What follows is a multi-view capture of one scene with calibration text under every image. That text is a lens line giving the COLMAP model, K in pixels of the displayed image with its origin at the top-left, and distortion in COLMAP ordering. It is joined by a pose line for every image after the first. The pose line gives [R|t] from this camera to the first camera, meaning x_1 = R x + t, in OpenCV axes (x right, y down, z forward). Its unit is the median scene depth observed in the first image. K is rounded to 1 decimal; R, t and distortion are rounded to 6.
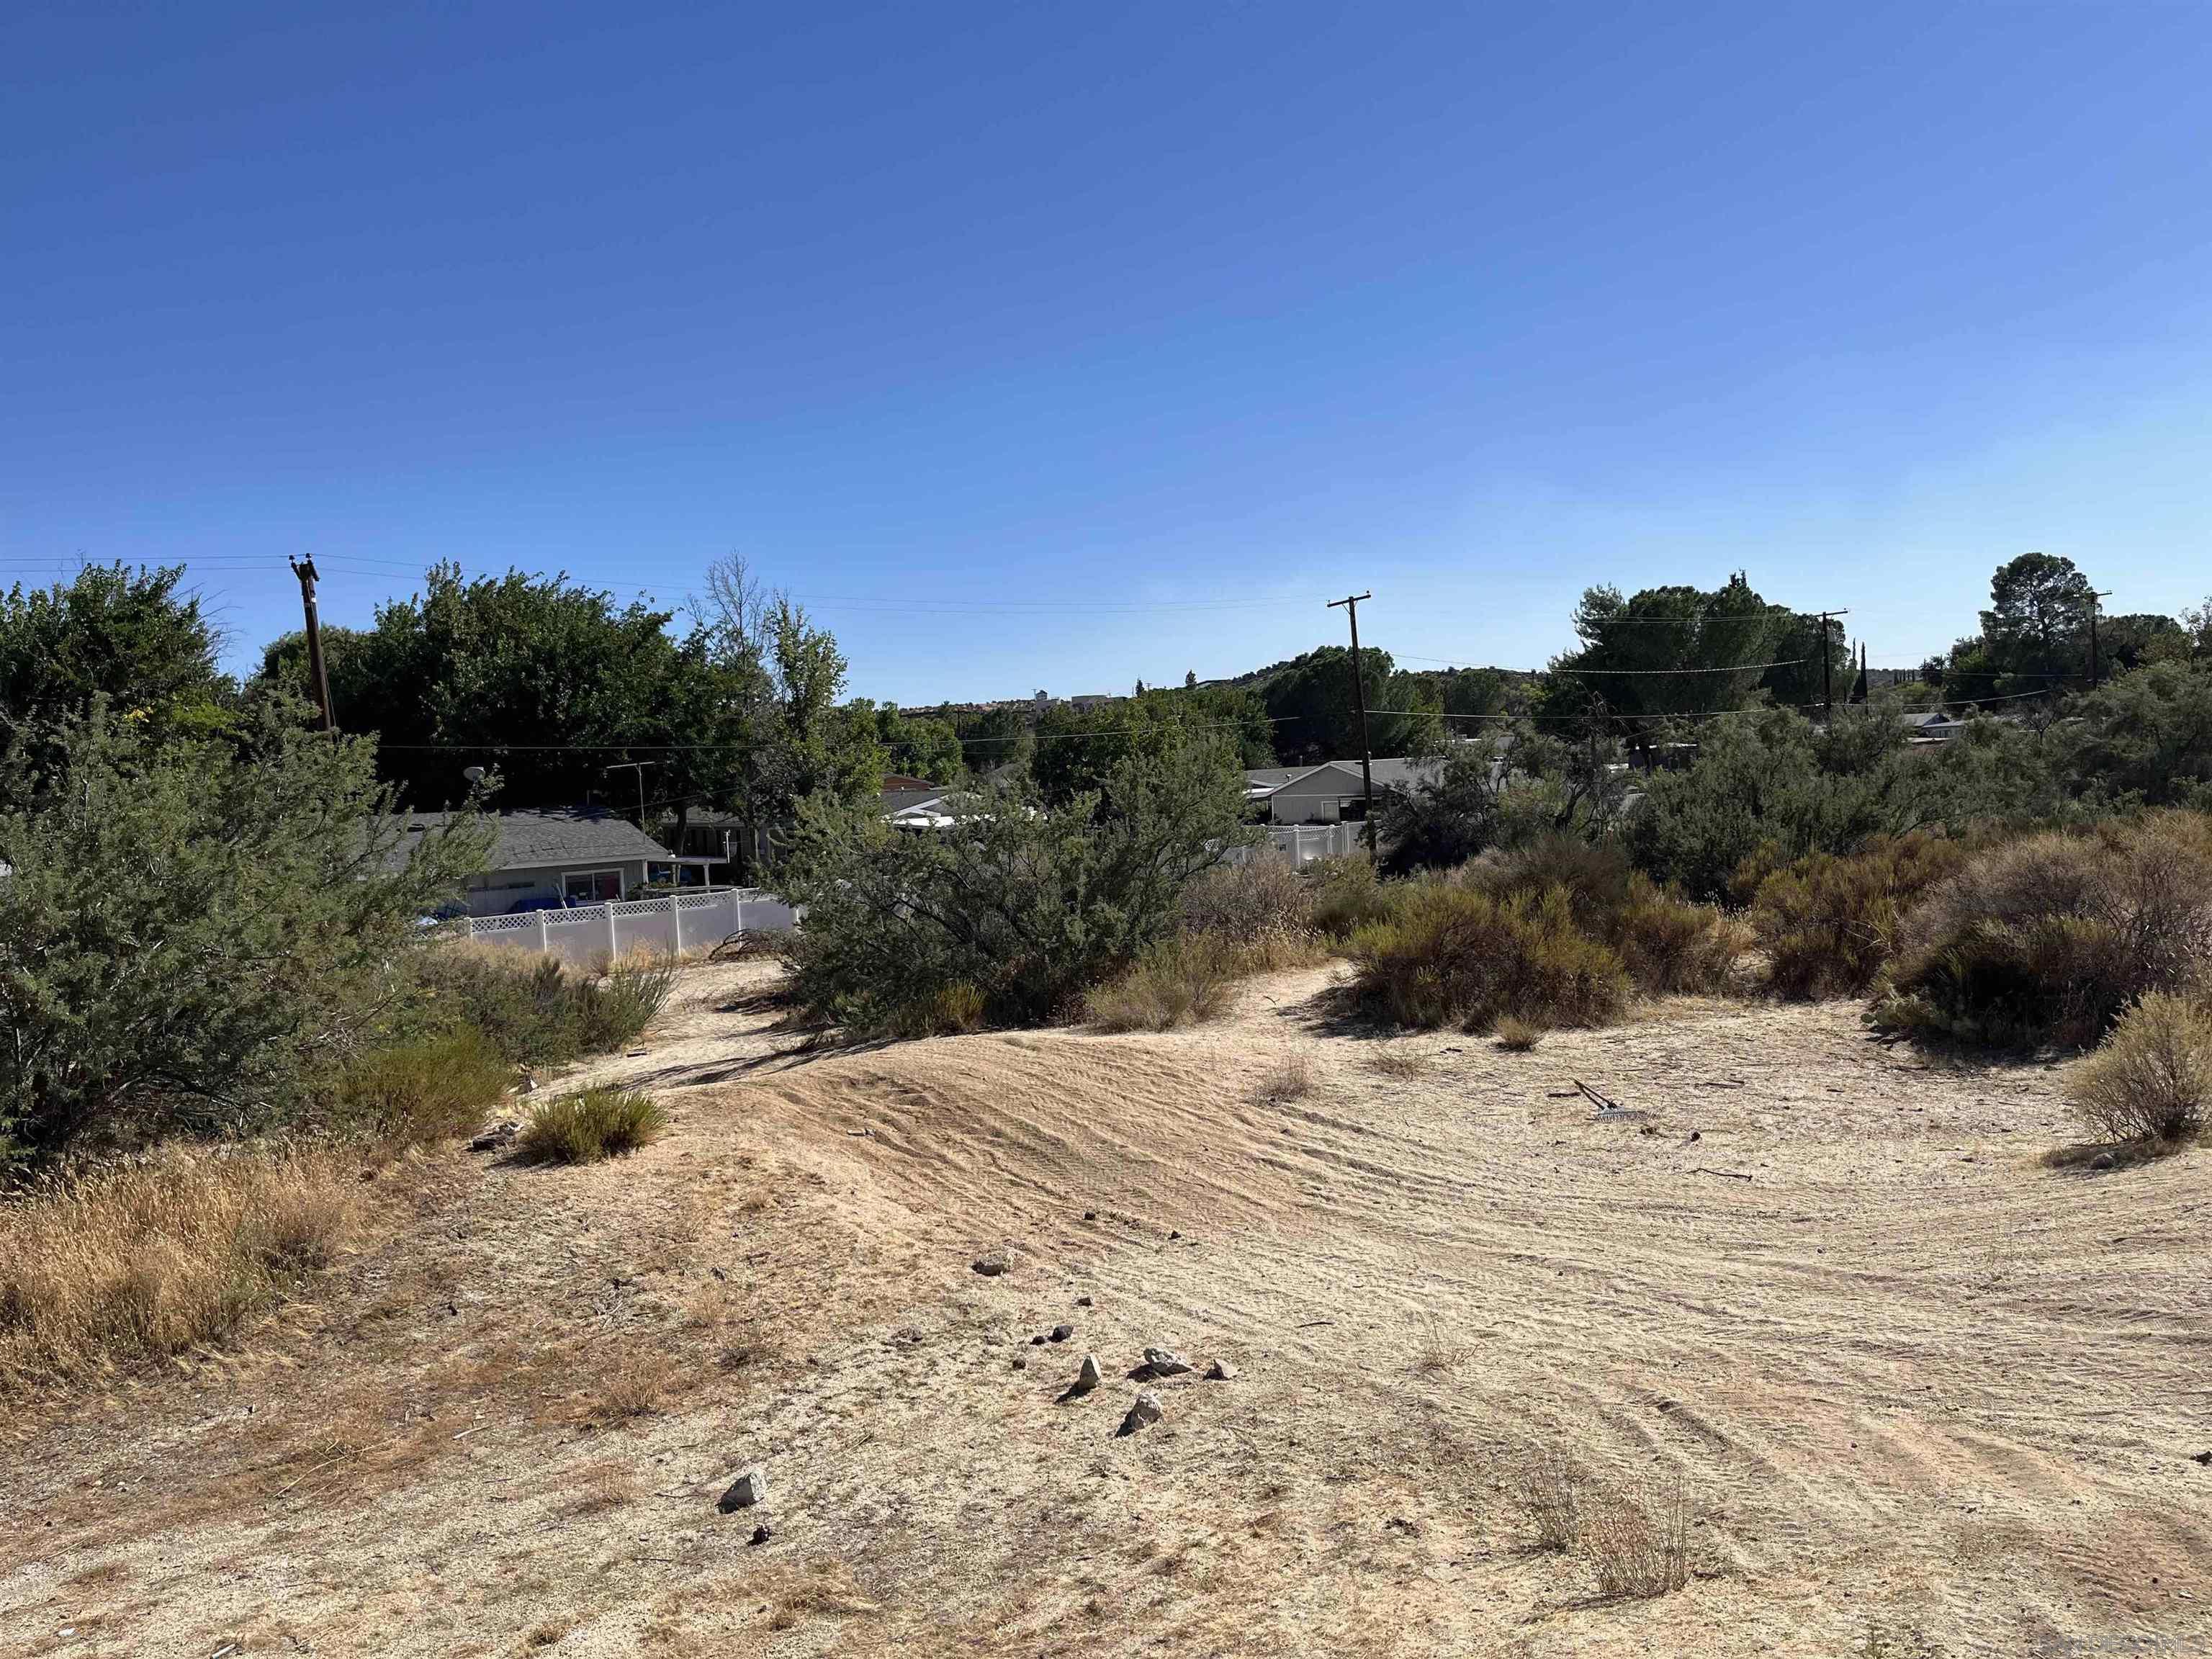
lens RADIAL K [[1668.5, 0, 1123.5], [0, 1668.5, 832.7], [0, 0, 1]] dist [0.061841, -0.084548]
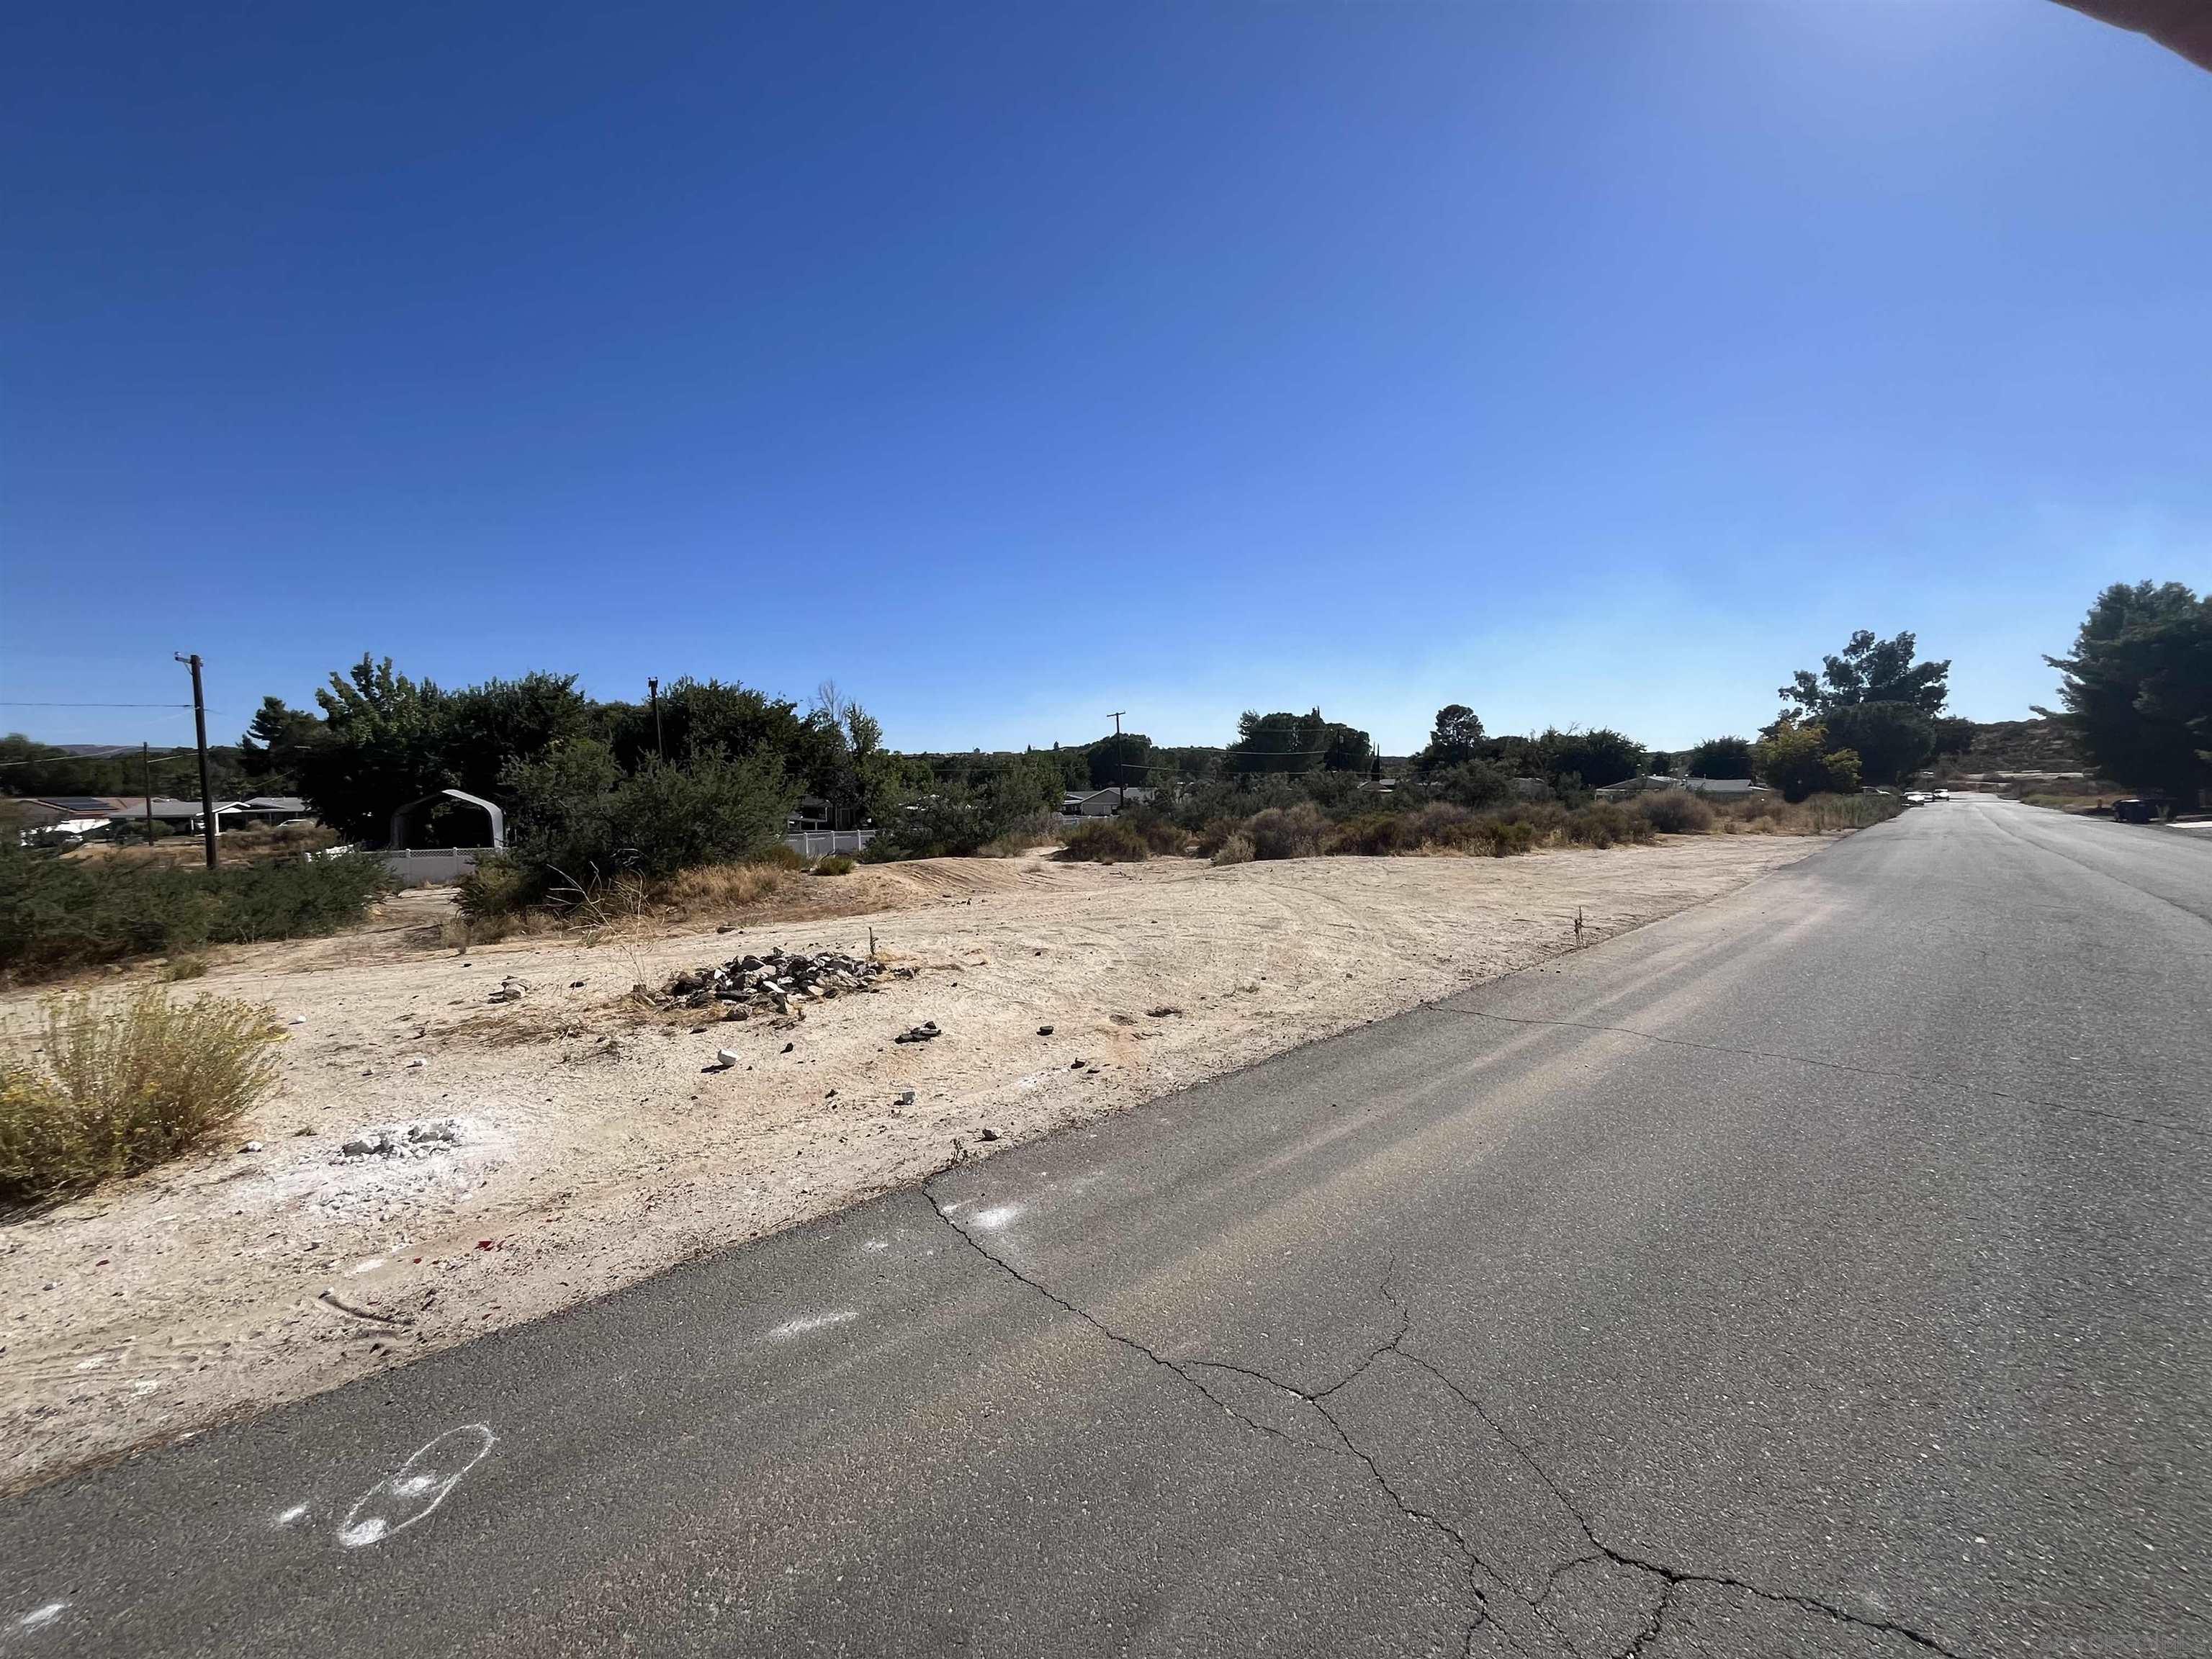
lens RADIAL K [[880.5, 0, 1098.5], [0, 880.5, 836.4], [0, 0, 1]] dist [-0.002330, 0.000279]
pose [[0.995178, 0.035376, 0.091487, 0.049166], [-0.036369, 0.999296, 0.009202, 0.051275], [-0.091097, -0.012485, 0.995764, -0.658720]]
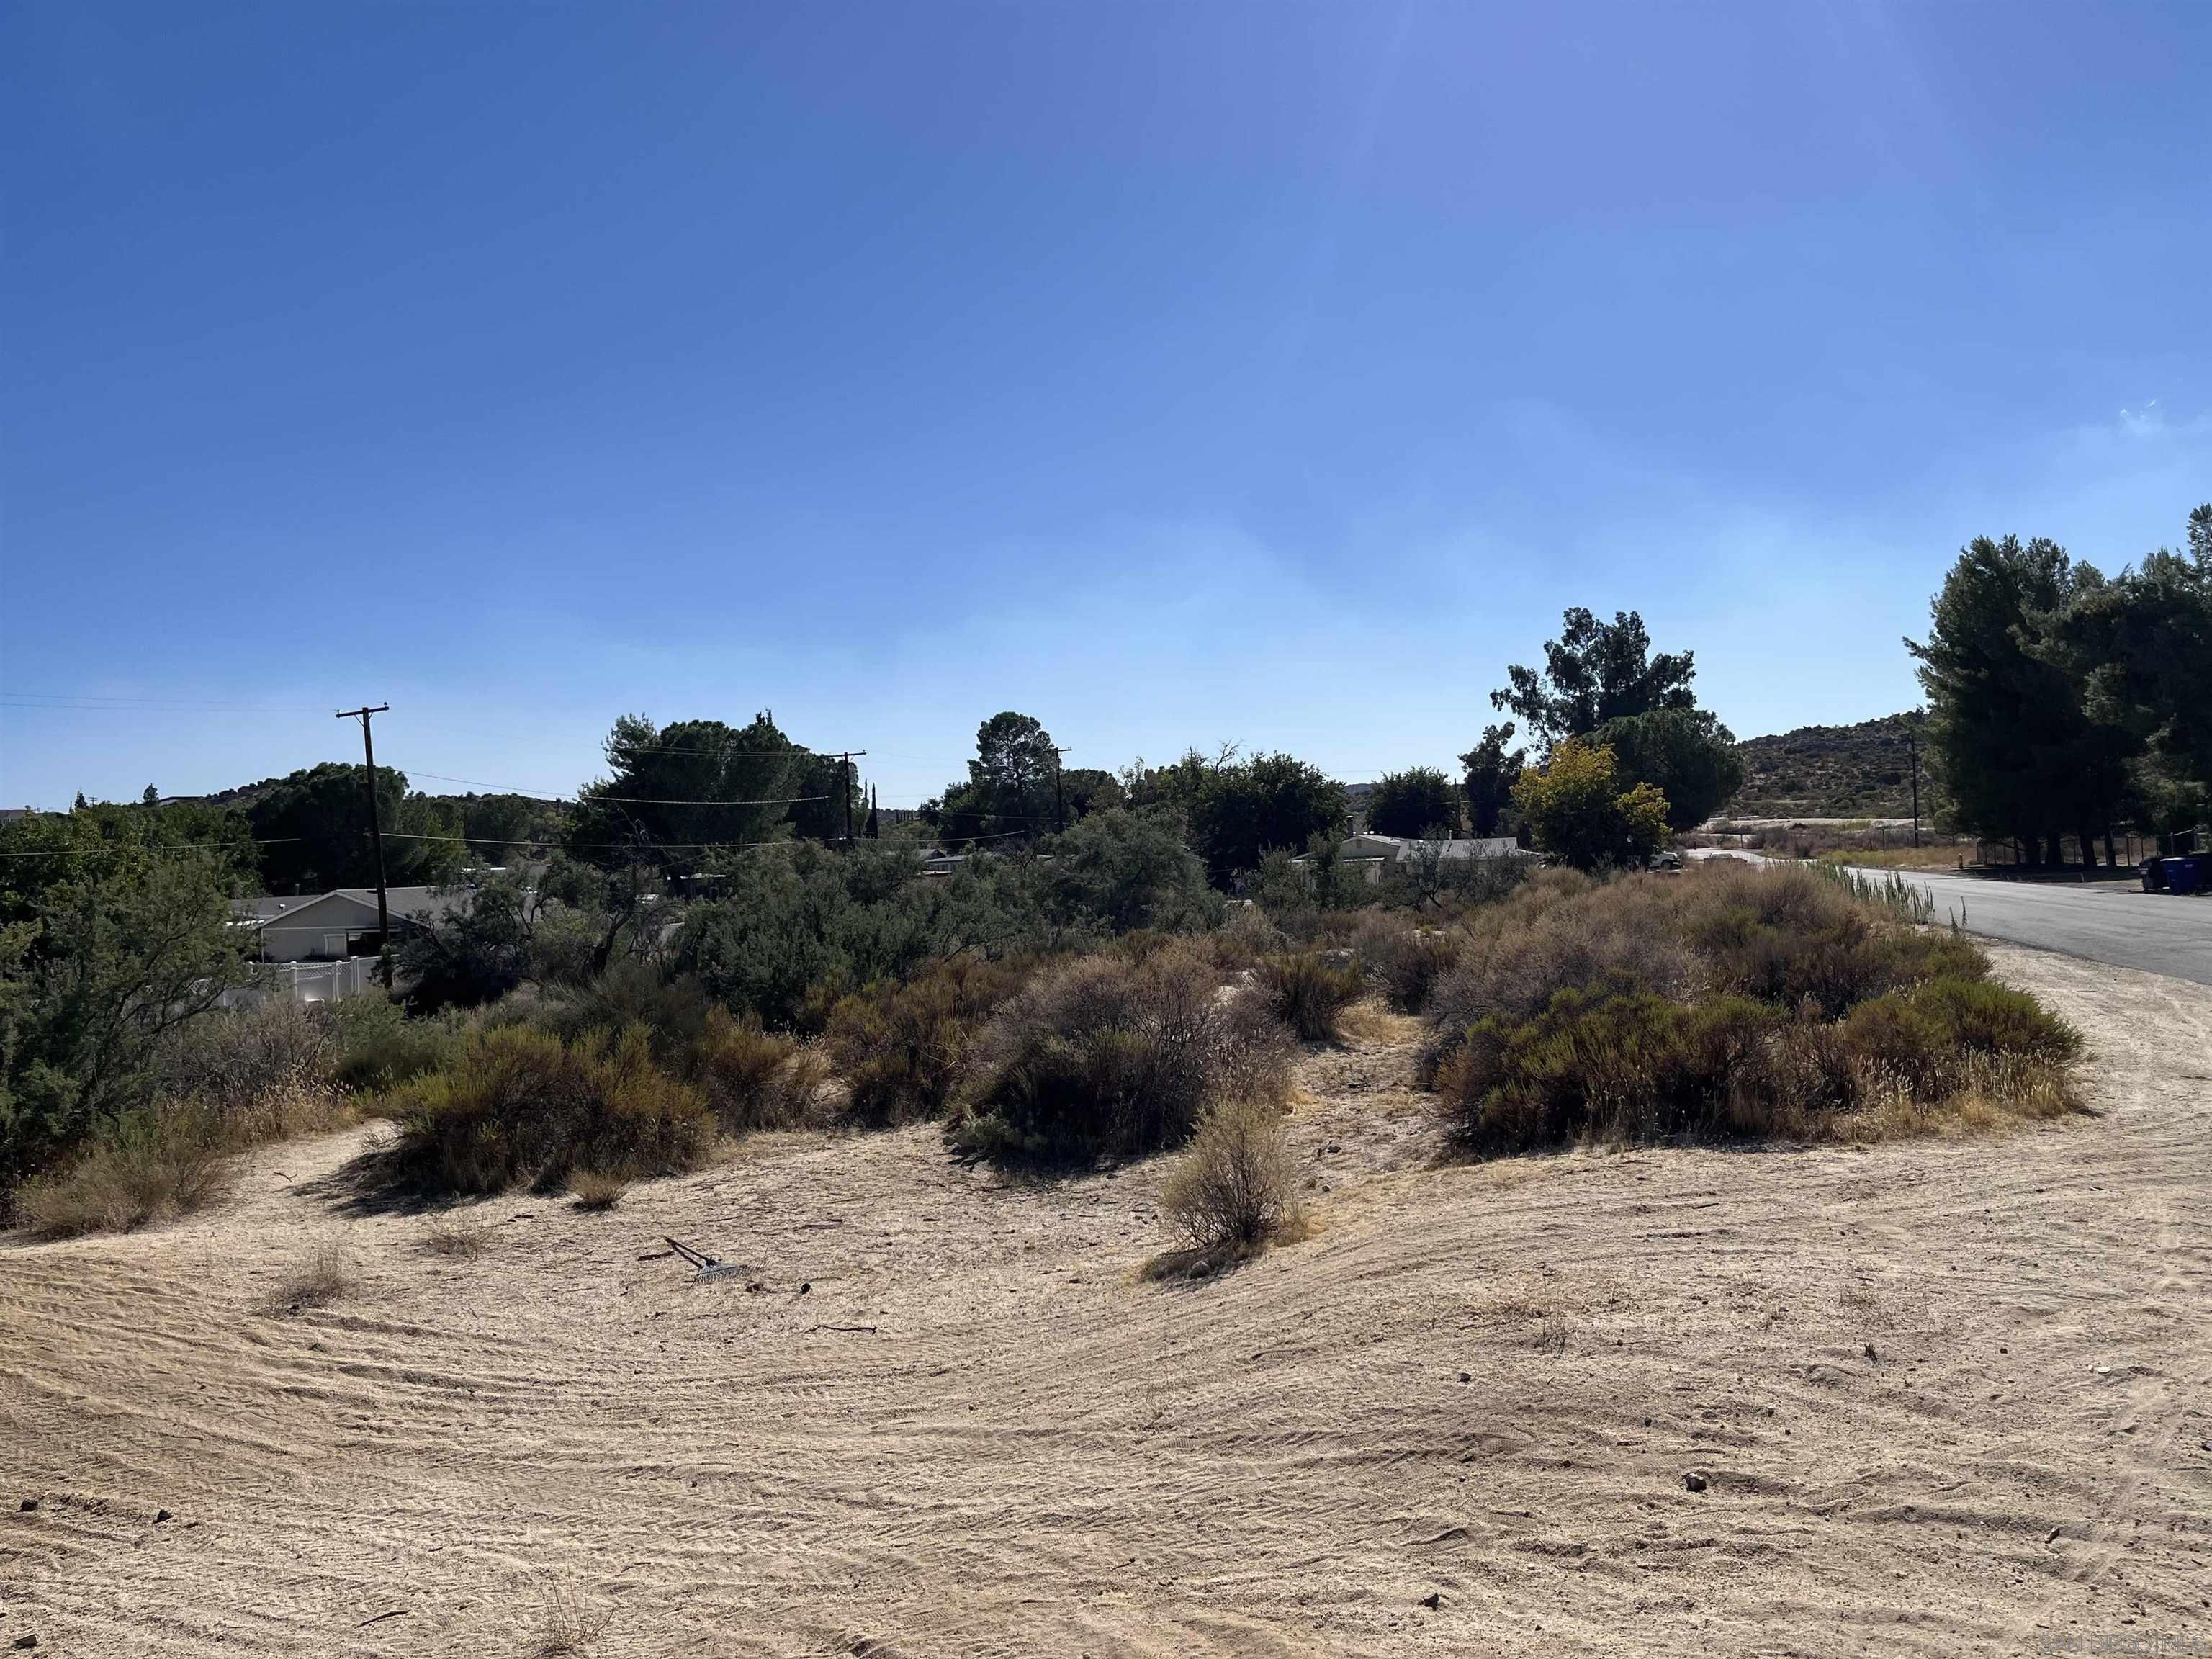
lens RADIAL K [[1668.5, 0, 1123.5], [0, 1668.5, 832.7], [0, 0, 1]] dist [0.061841, -0.084548]
pose [[0.844960, 0.022678, 0.534348, -0.009469], [0.018925, 0.997207, -0.072247, 0.000030], [-0.534495, 0.071158, 0.842171, 0.076418]]
